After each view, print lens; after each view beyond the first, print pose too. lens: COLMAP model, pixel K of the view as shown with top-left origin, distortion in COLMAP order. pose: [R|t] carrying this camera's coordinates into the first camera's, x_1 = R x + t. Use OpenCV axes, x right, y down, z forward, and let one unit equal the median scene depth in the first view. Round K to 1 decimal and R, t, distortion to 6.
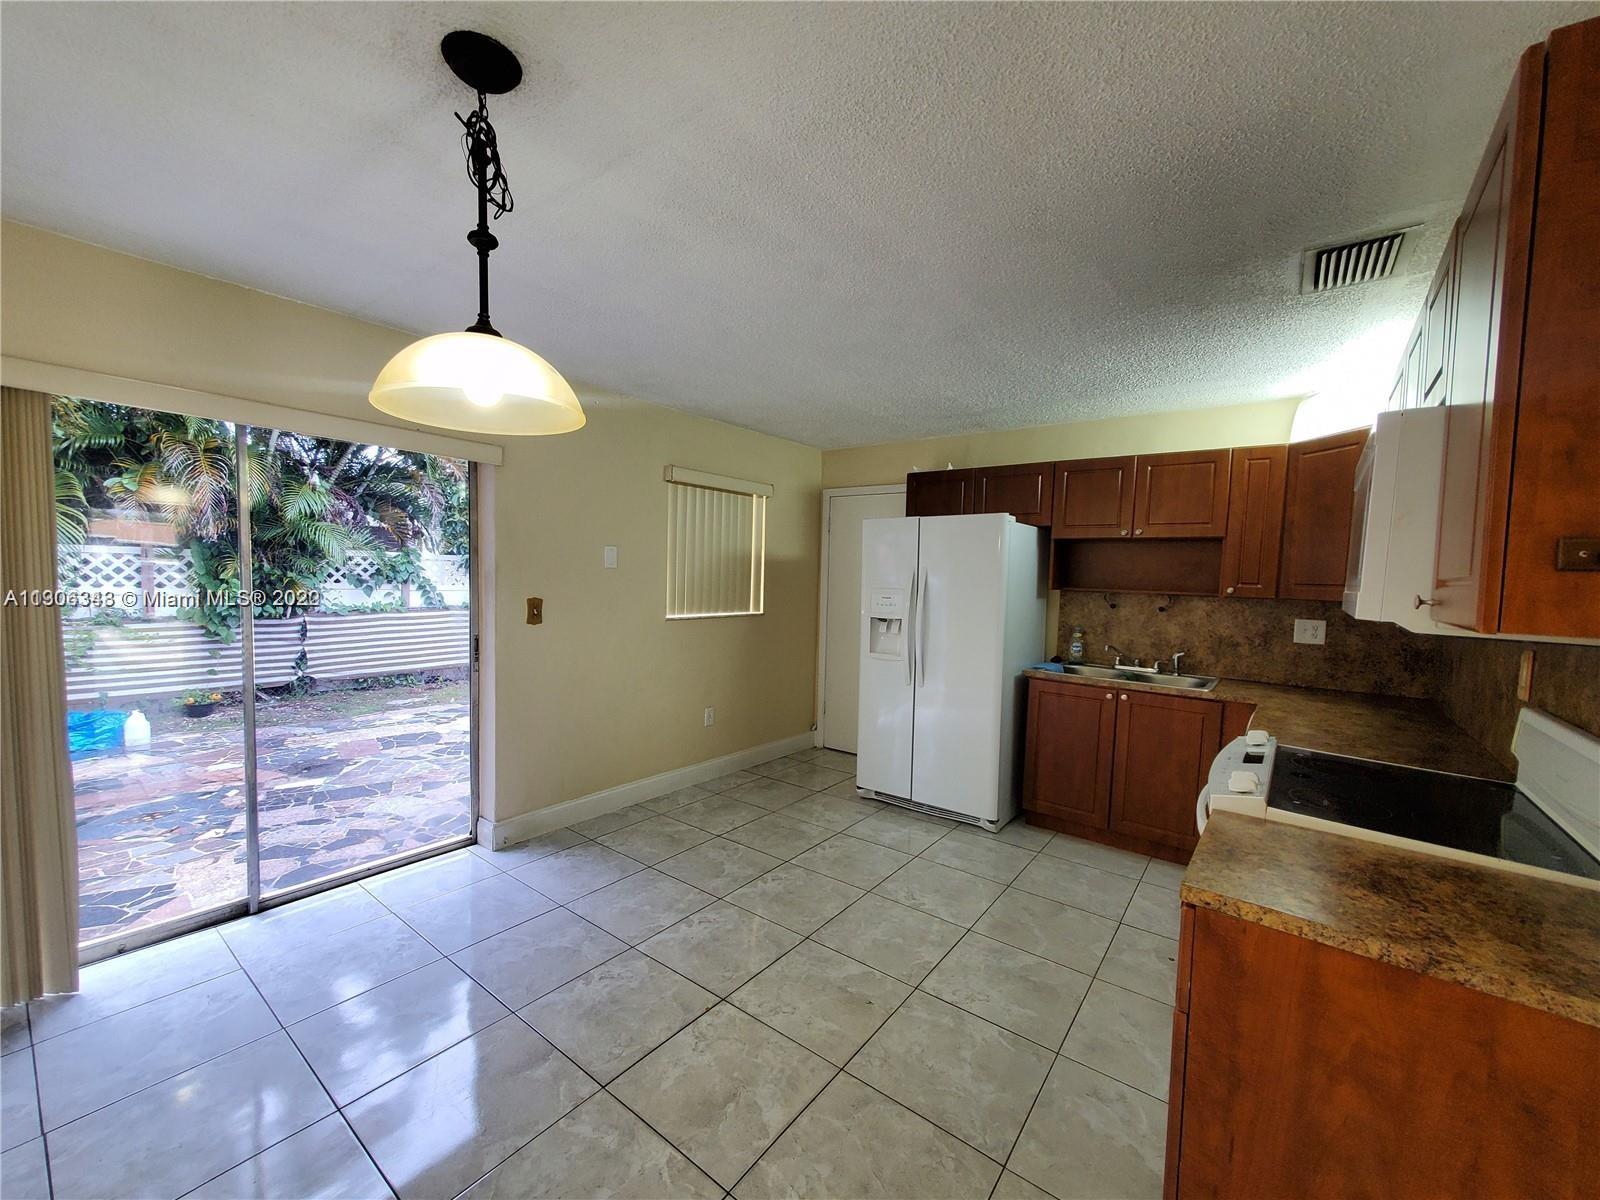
lens RADIAL K [[636.8, 0, 793.8], [0, 636.8, 602.3], [0, 0, 1]] dist [0.002491, -0.000083]
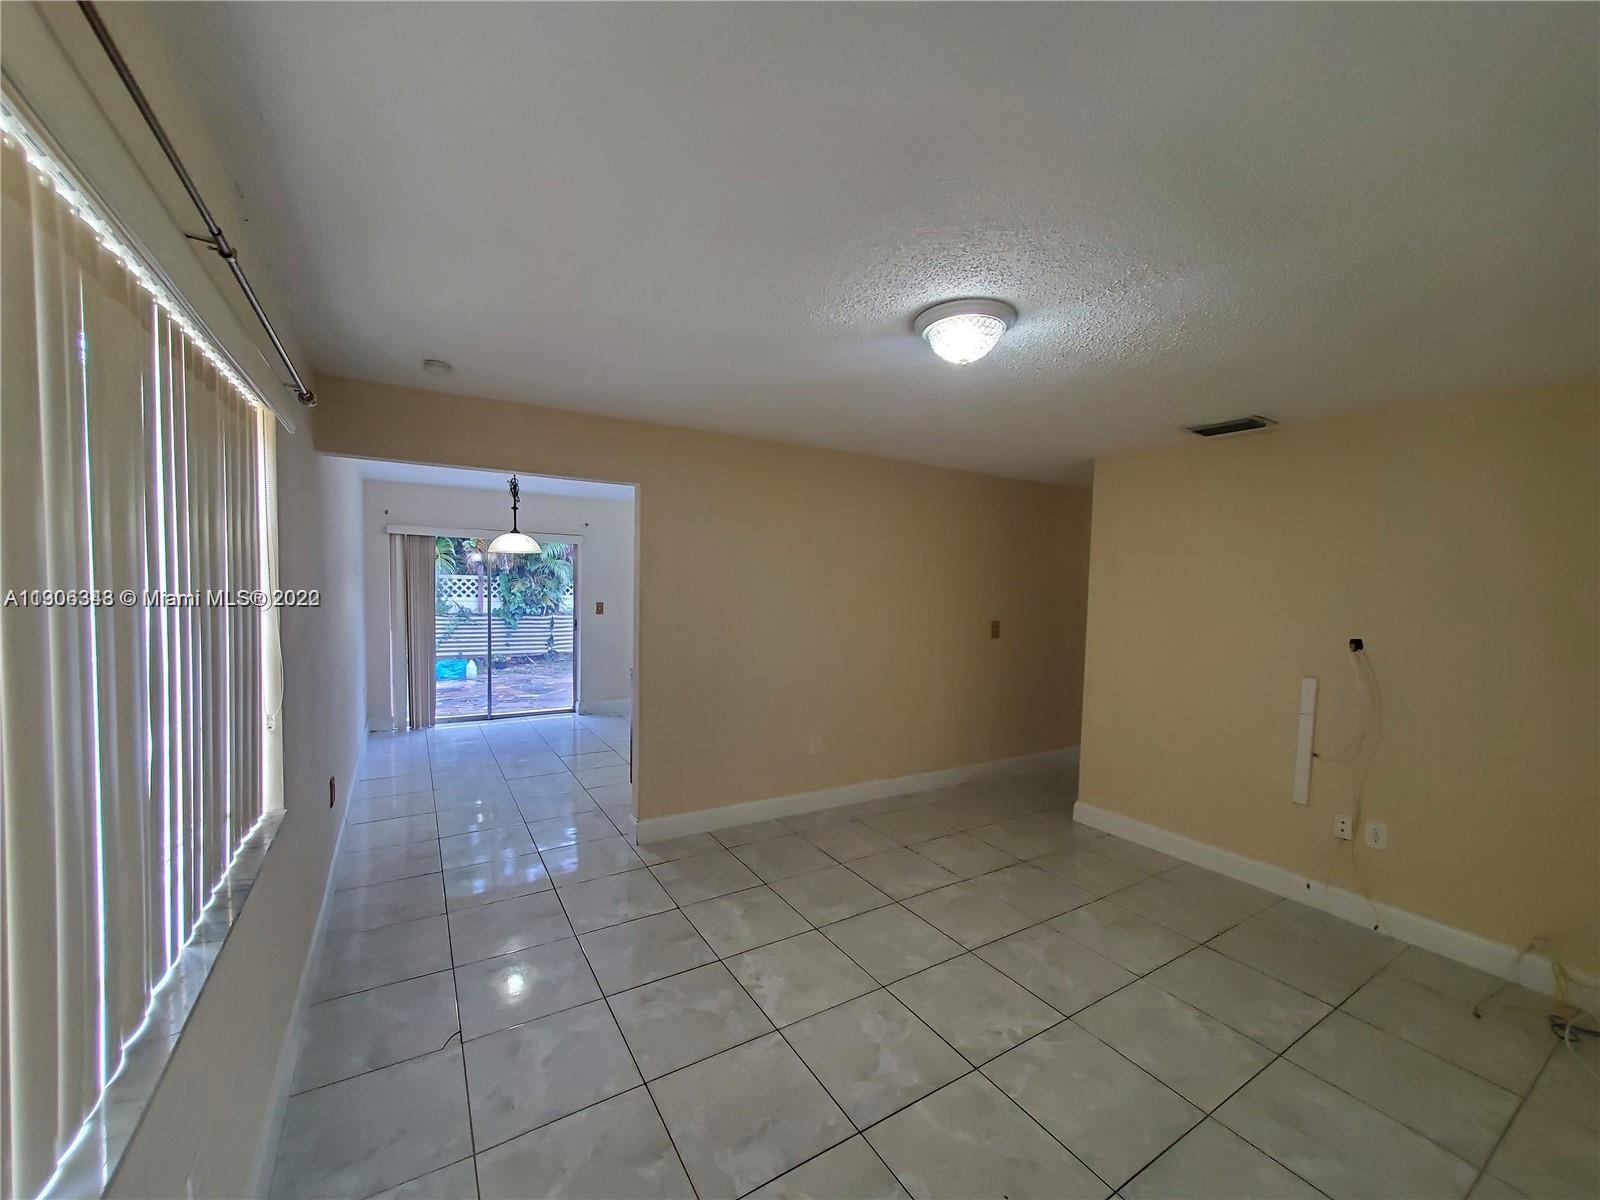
lens RADIAL K [[636.8, 0, 799.8], [0, 636.8, 607.4], [0, 0, 1]] dist [0.002491, -0.000083]
pose [[0.937148, 0.006974, -0.348863, 0.876887], [-0.009566, 0.999938, -0.005708, 0.012443], [0.348801, 0.008687, 0.937156, -0.710568]]
